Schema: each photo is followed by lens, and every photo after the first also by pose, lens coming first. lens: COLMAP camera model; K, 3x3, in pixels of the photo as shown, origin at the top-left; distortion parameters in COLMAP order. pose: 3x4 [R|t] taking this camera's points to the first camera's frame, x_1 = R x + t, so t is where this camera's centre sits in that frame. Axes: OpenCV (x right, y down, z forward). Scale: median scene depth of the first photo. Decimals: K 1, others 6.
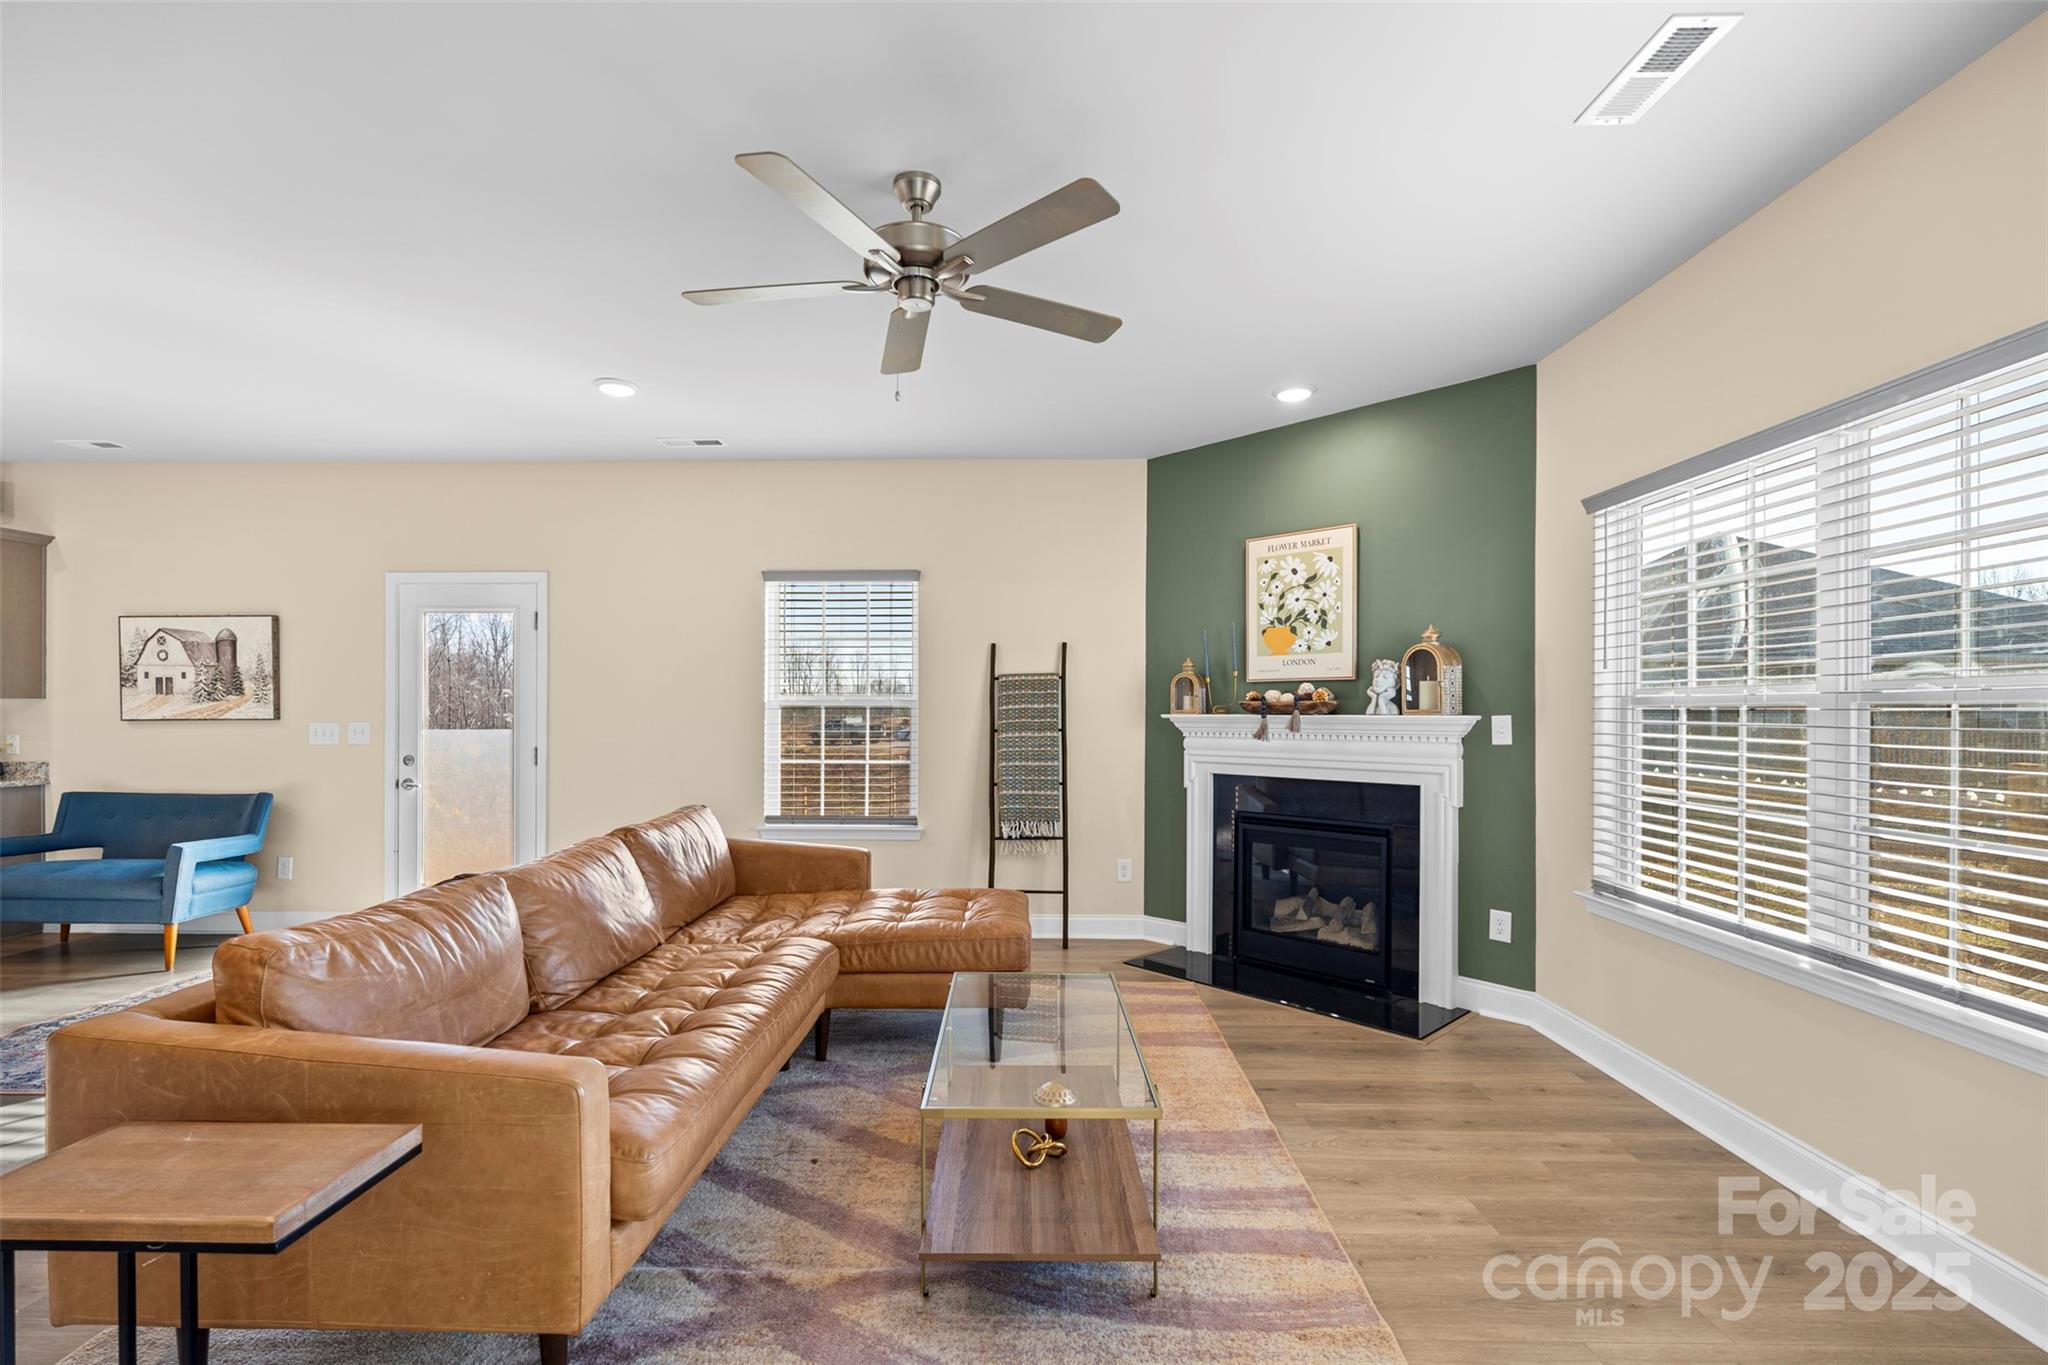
lens RADIAL K [[909.8, 0, 1023.0], [0, 909.8, 711.6], [0, 0, 1]] dist [-0.003232, -0.001047]
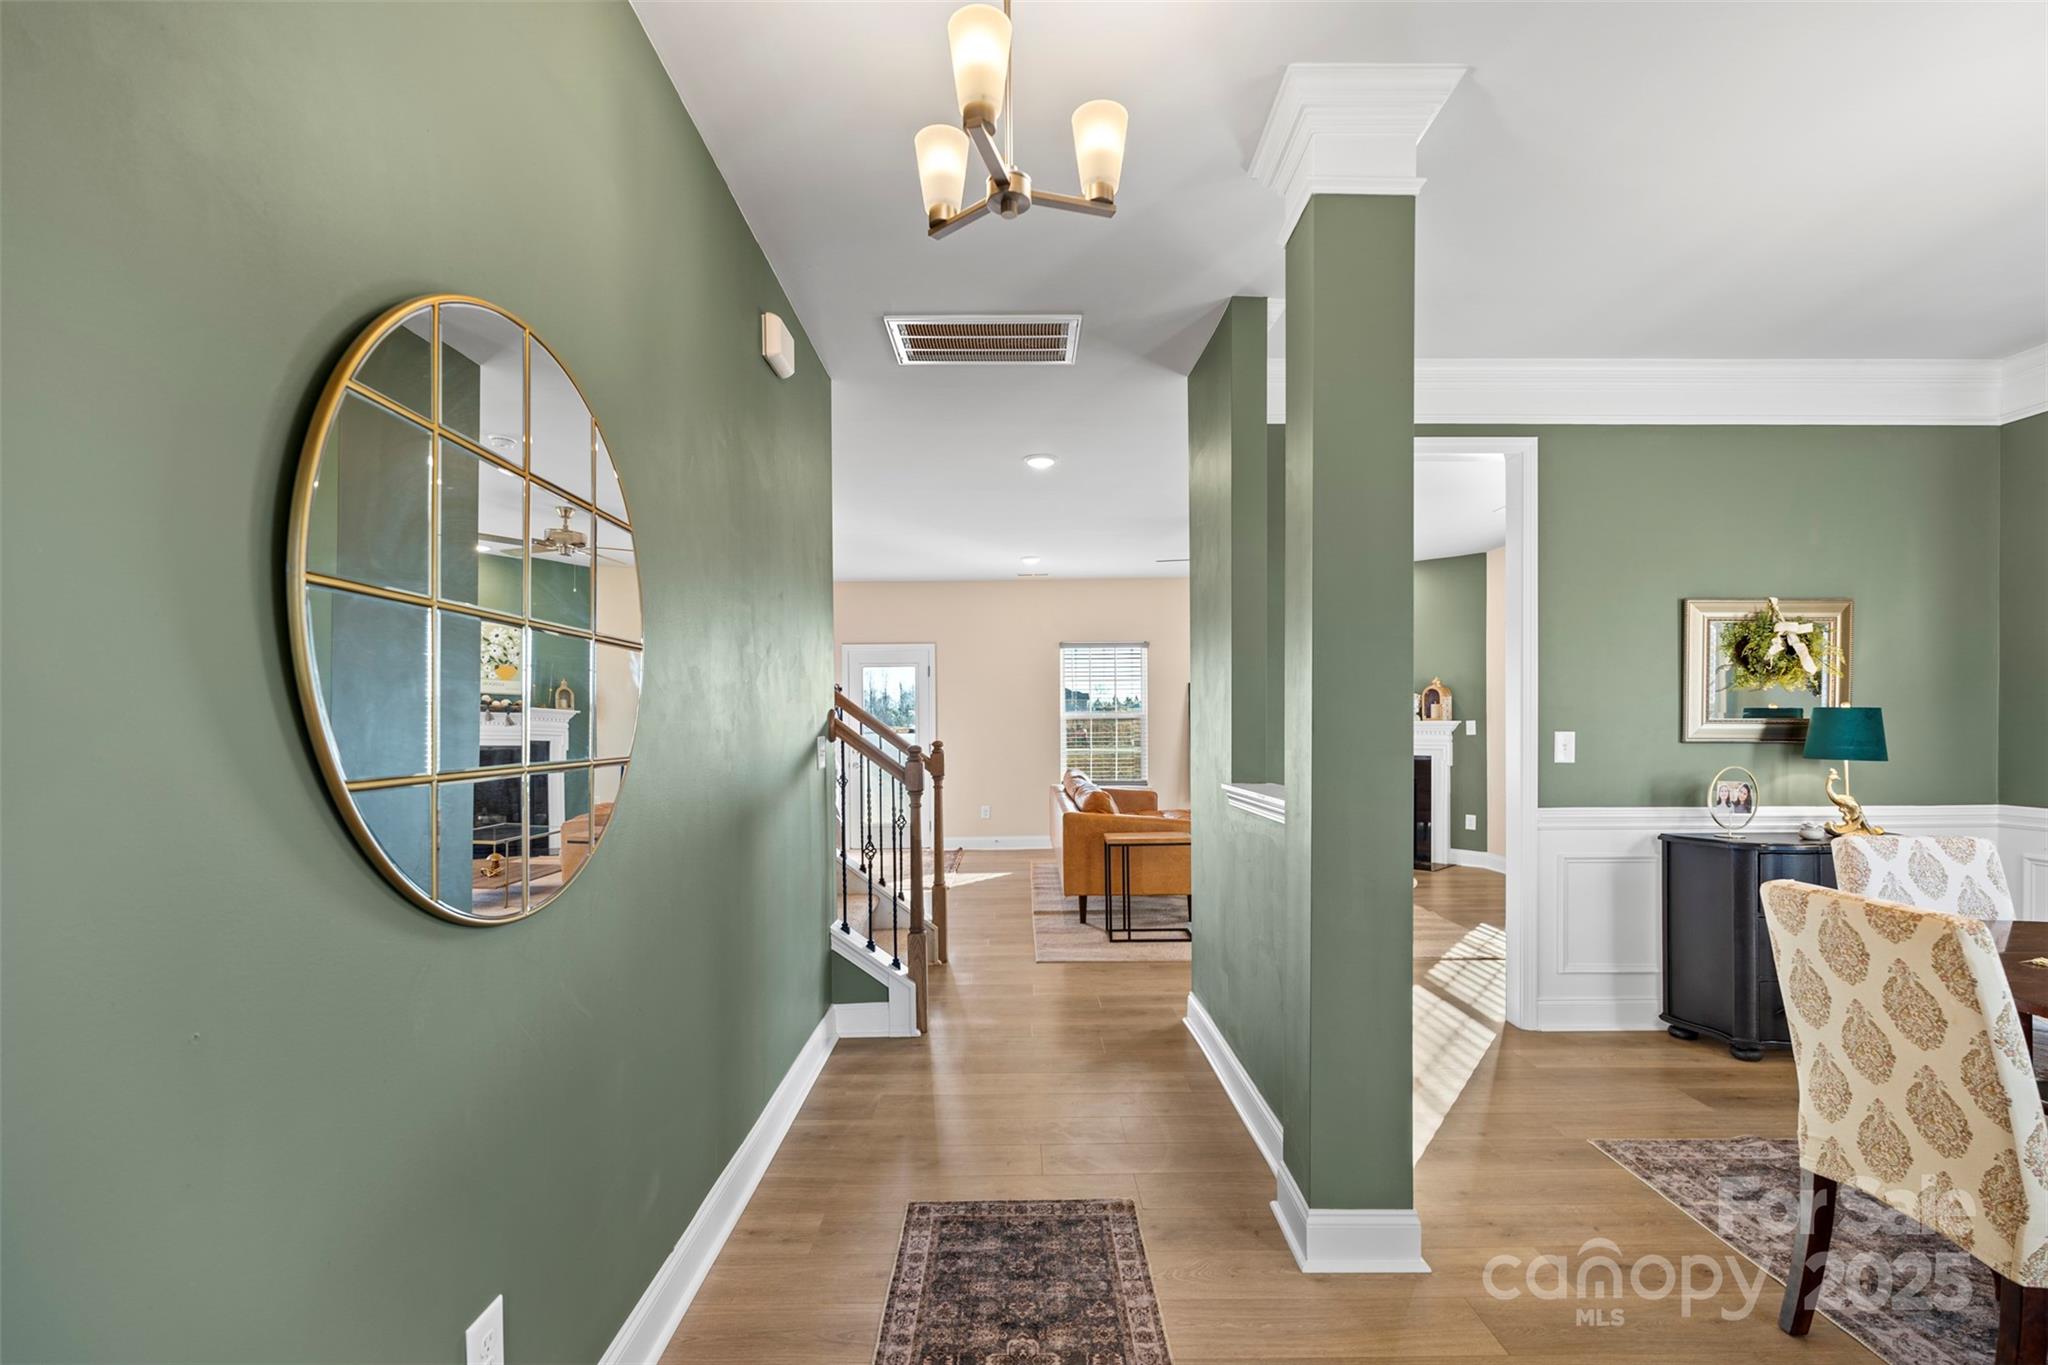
lens RADIAL K [[909.8, 0, 1038.5], [0, 909.8, 732.6], [0, 0, 1]] dist [-0.003232, -0.001047]
pose [[0.999852, -0.008207, 0.015110, -0.409509], [0.008071, 0.999927, 0.009047, 0.004078], [-0.015183, -0.008924, 0.999845, -0.883270]]
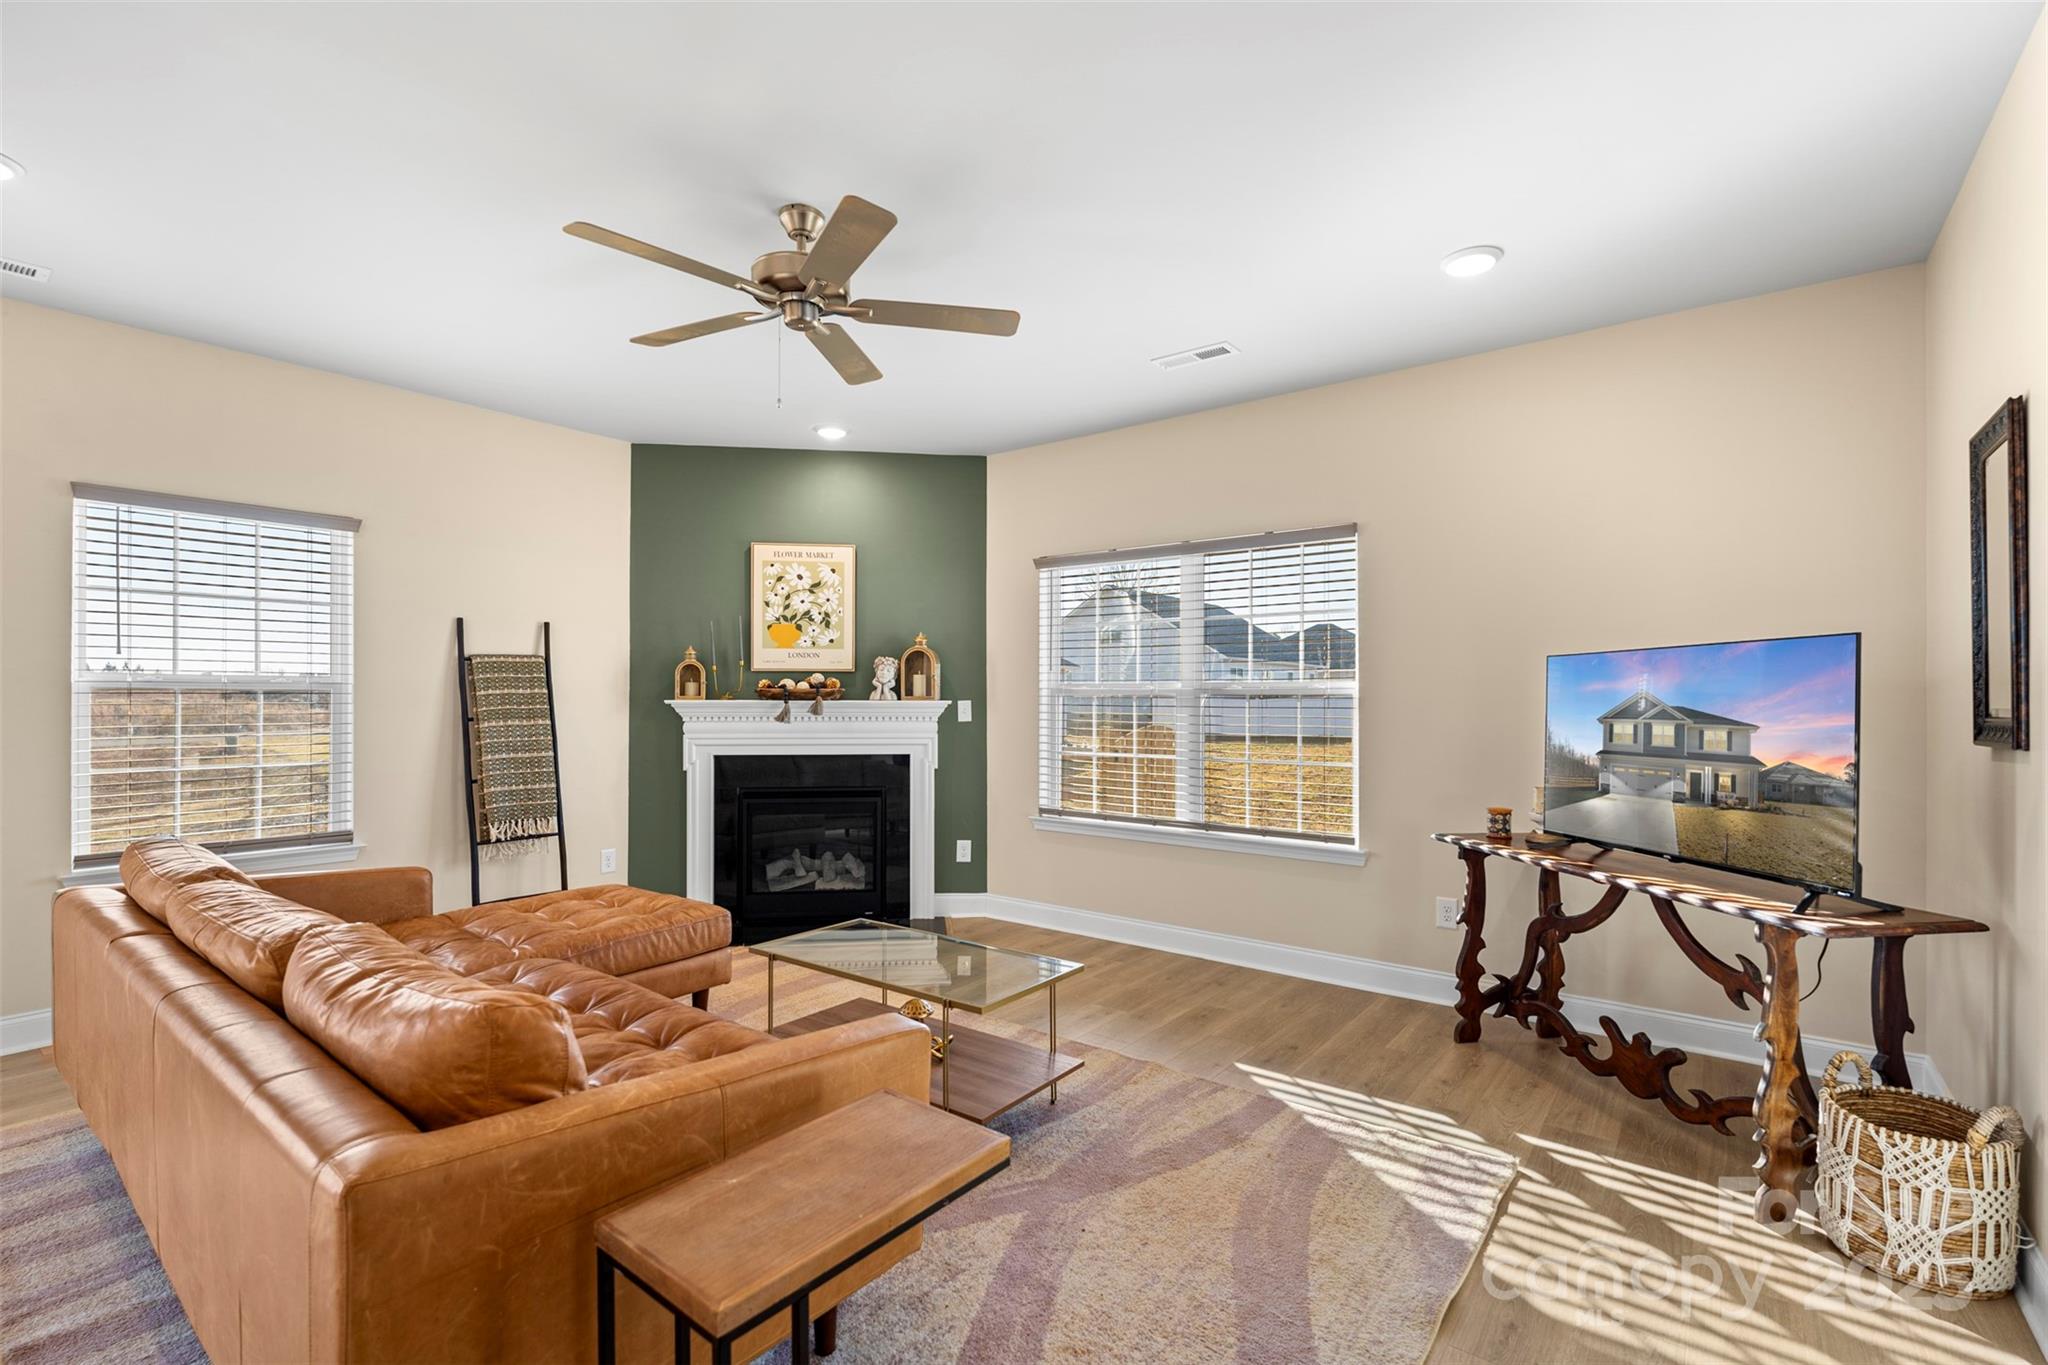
lens RADIAL K [[909.8, 0, 1019.4], [0, 909.8, 693.0], [0, 0, 1]] dist [-0.003232, -0.001047]
pose [[0.602406, 0.004414, 0.798178, -0.454180], [-0.000929, 0.999988, -0.004829, -0.000464], [-0.798189, 0.002168, 0.602403, 0.074444]]
